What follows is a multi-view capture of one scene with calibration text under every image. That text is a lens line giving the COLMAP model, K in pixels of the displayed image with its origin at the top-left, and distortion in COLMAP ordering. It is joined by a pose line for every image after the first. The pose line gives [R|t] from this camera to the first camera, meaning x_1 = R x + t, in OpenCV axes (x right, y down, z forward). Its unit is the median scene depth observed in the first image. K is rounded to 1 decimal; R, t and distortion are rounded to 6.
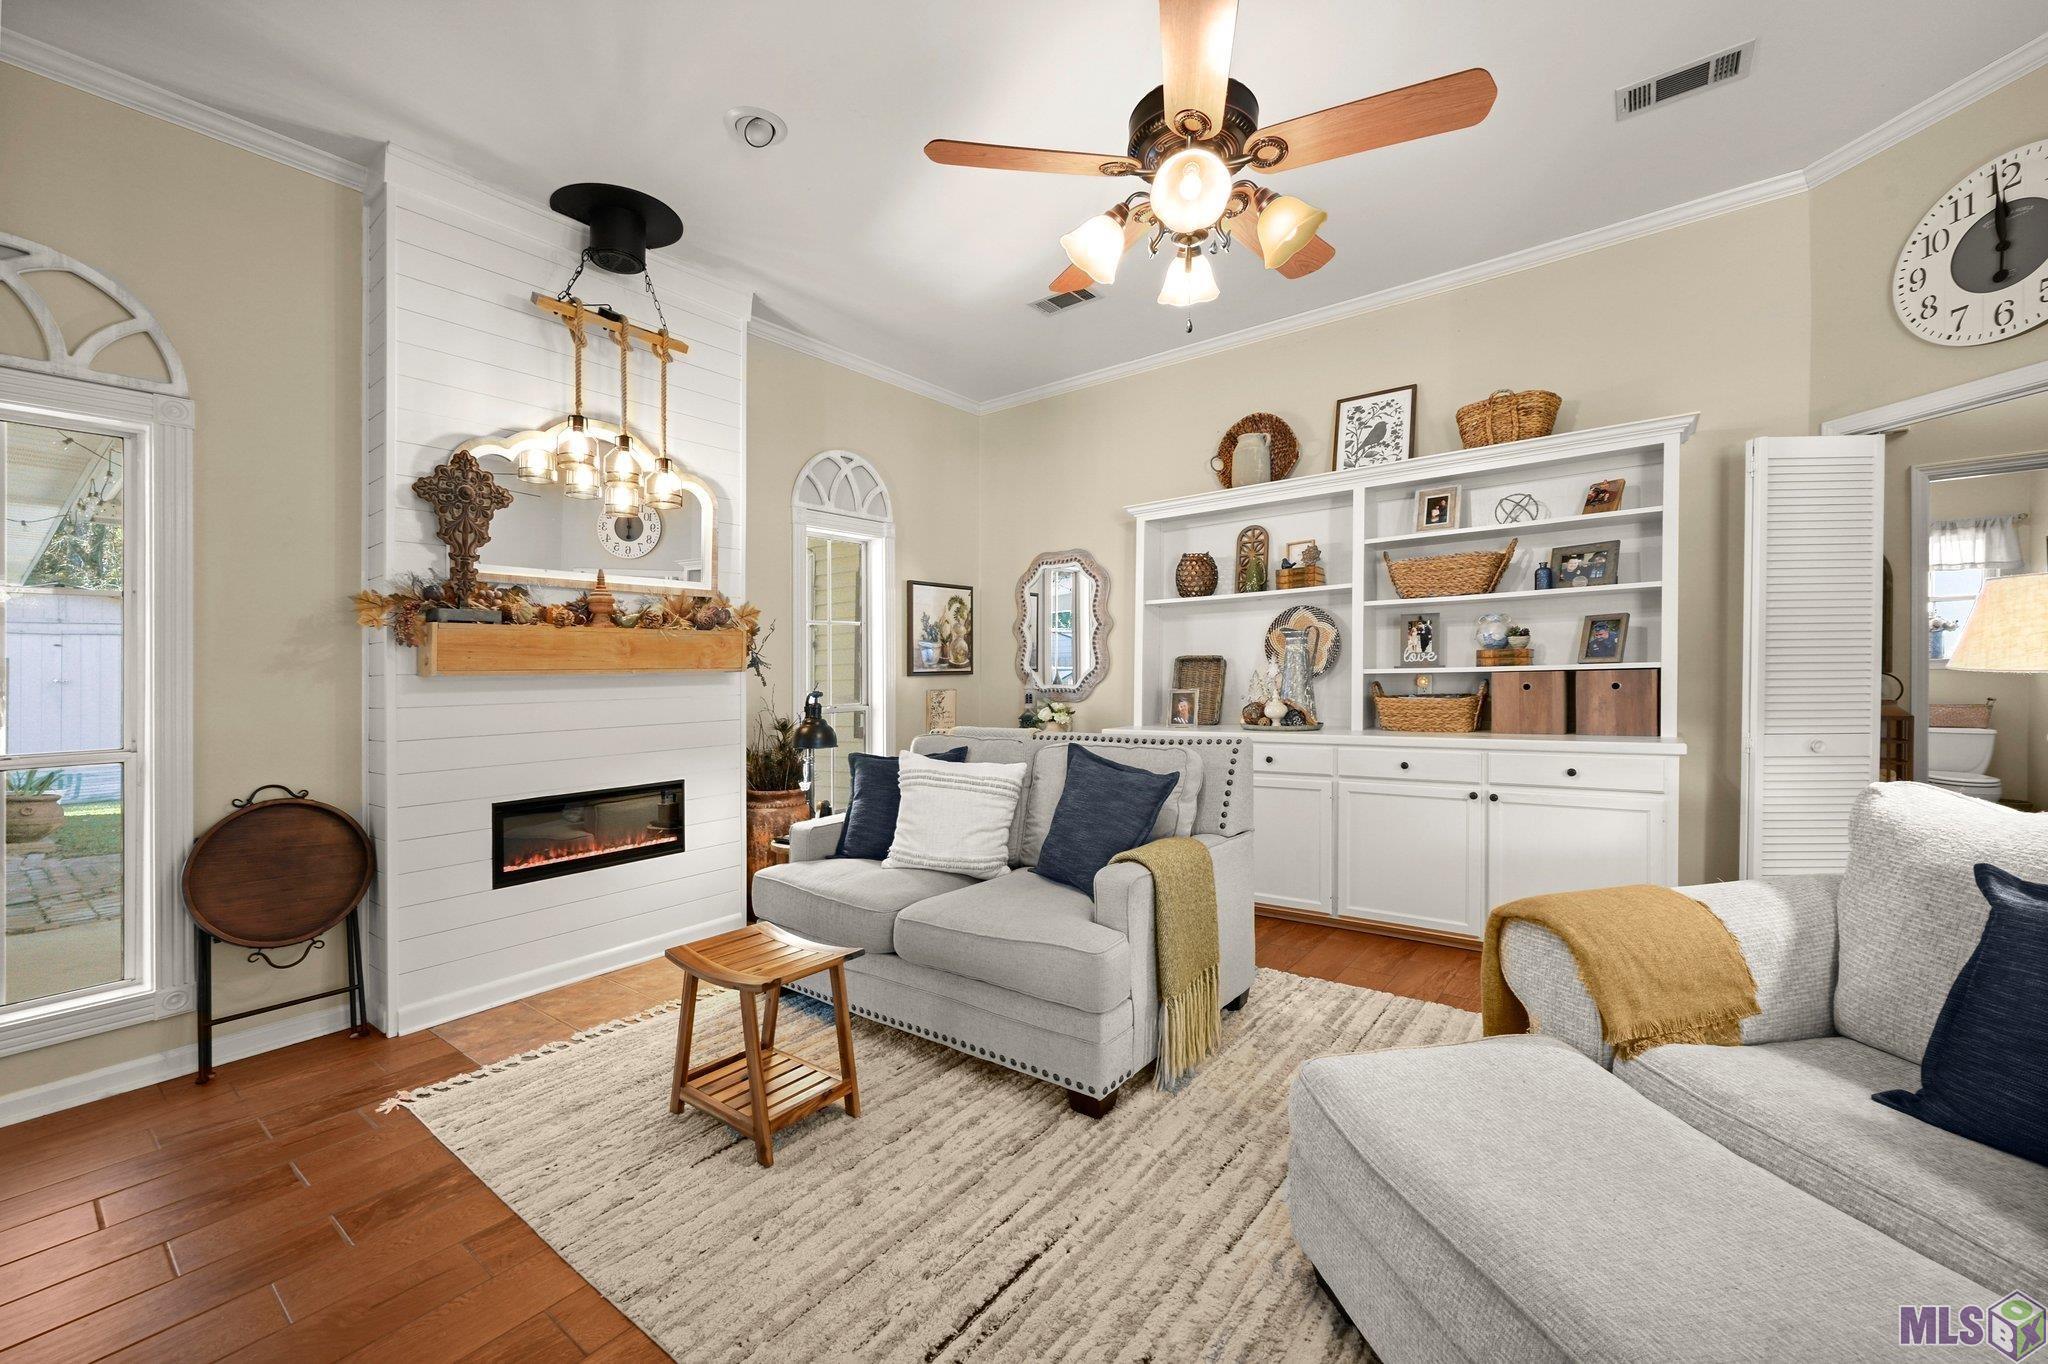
lens RADIAL K [[822.3, 0, 1031.9], [0, 822.3, 665.9], [0, 0, 1]] dist [0.000275, -0.000075]
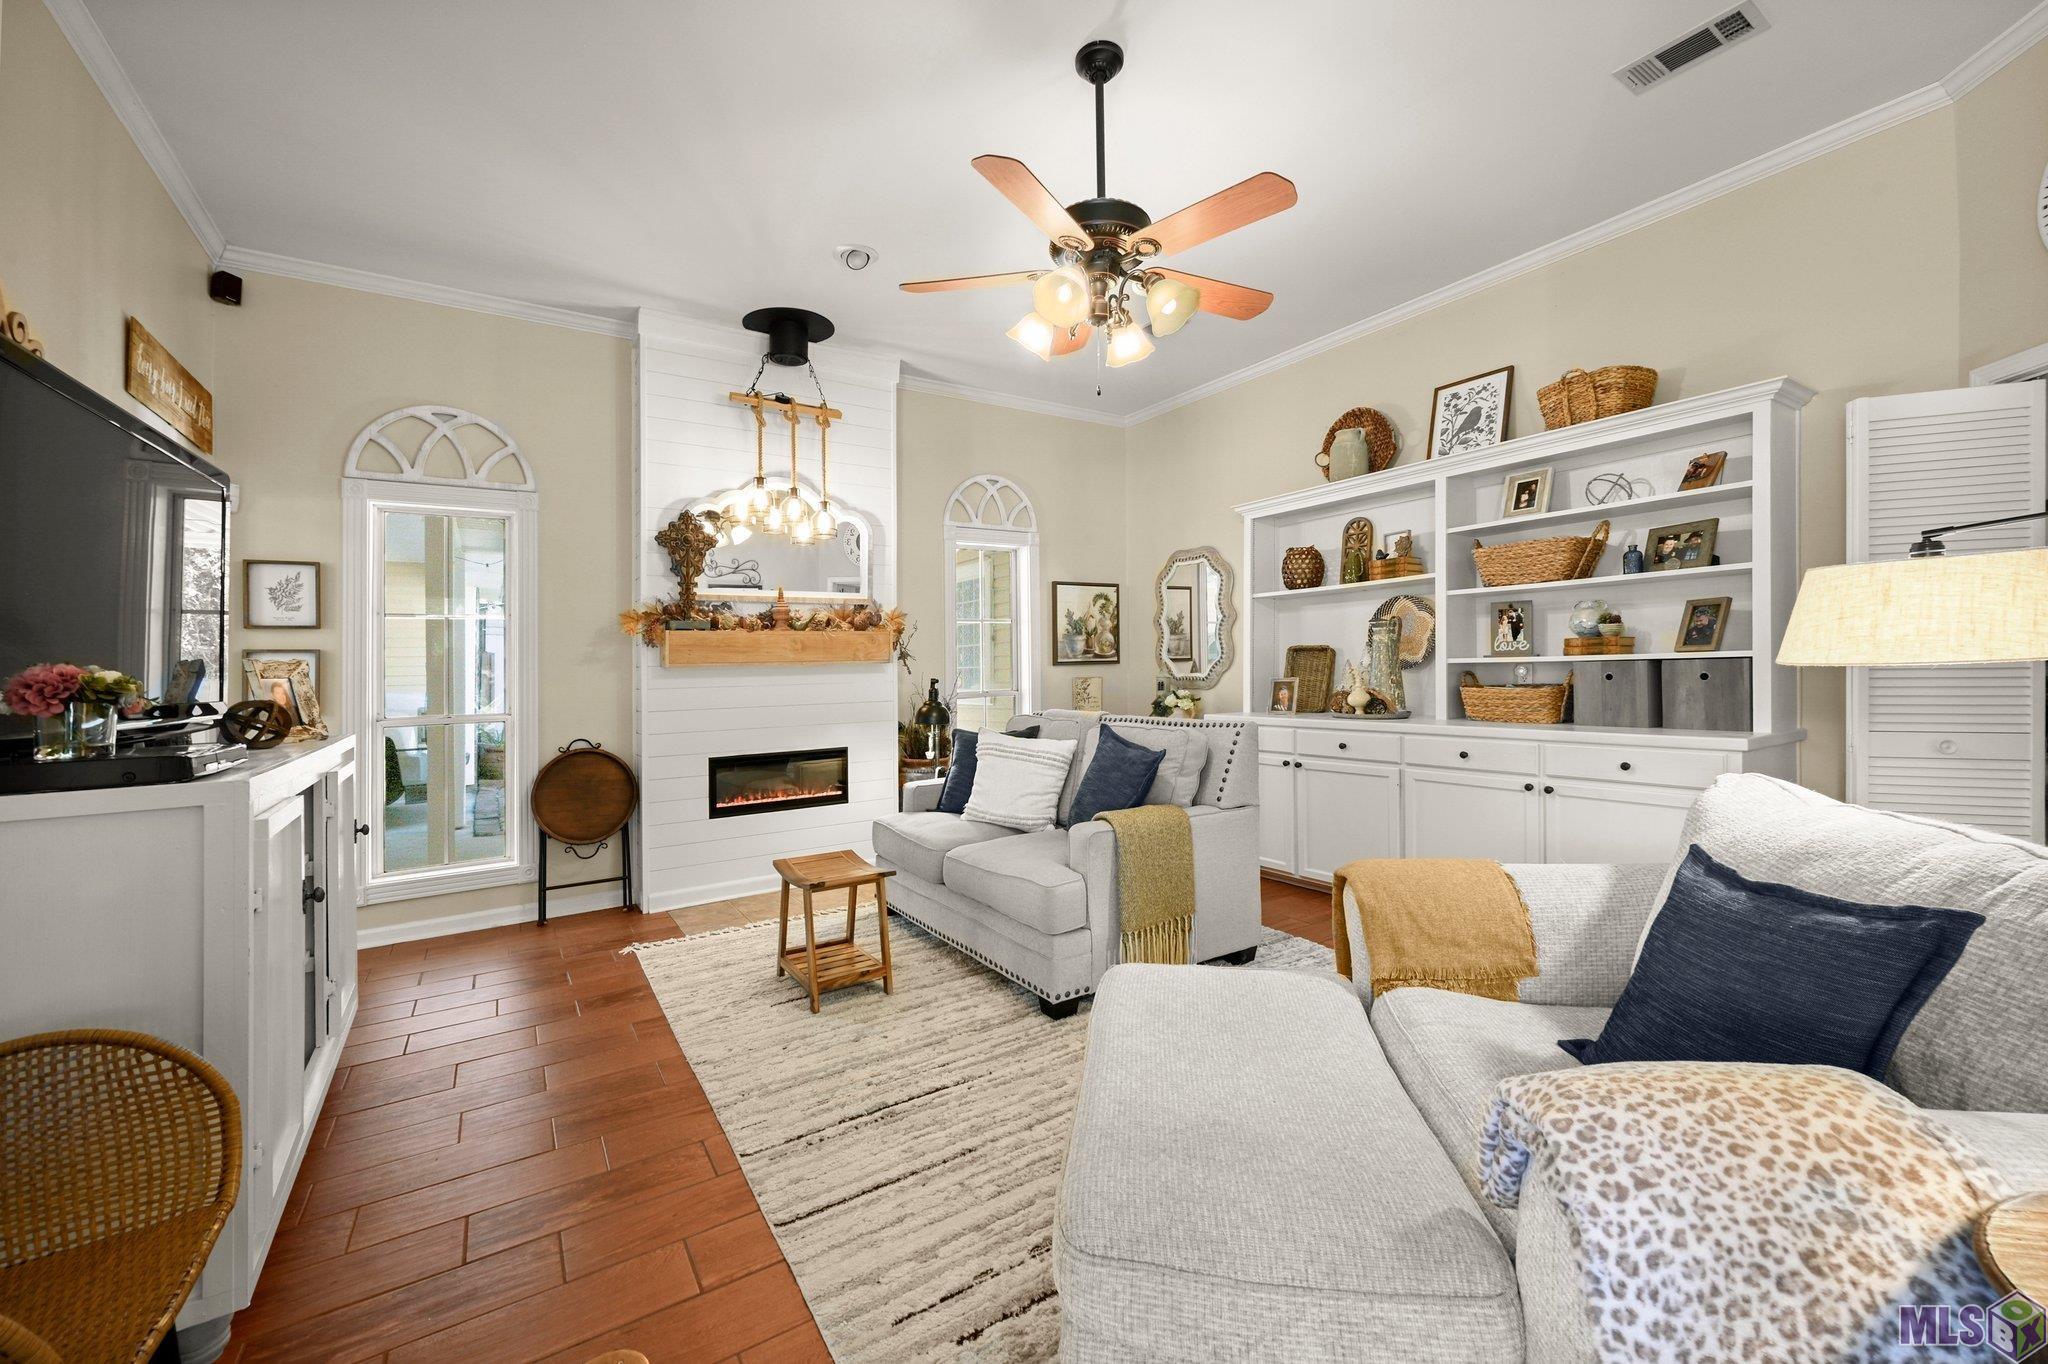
lens RADIAL K [[822.3, 0, 1027.4], [0, 822.3, 648.7], [0, 0, 1]] dist [0.000275, -0.000075]
pose [[0.942510, -0.008670, -0.334066, 0.316369], [0.007066, 0.999957, -0.006016, -0.006835], [0.334103, 0.003310, 0.942531, -0.138404]]
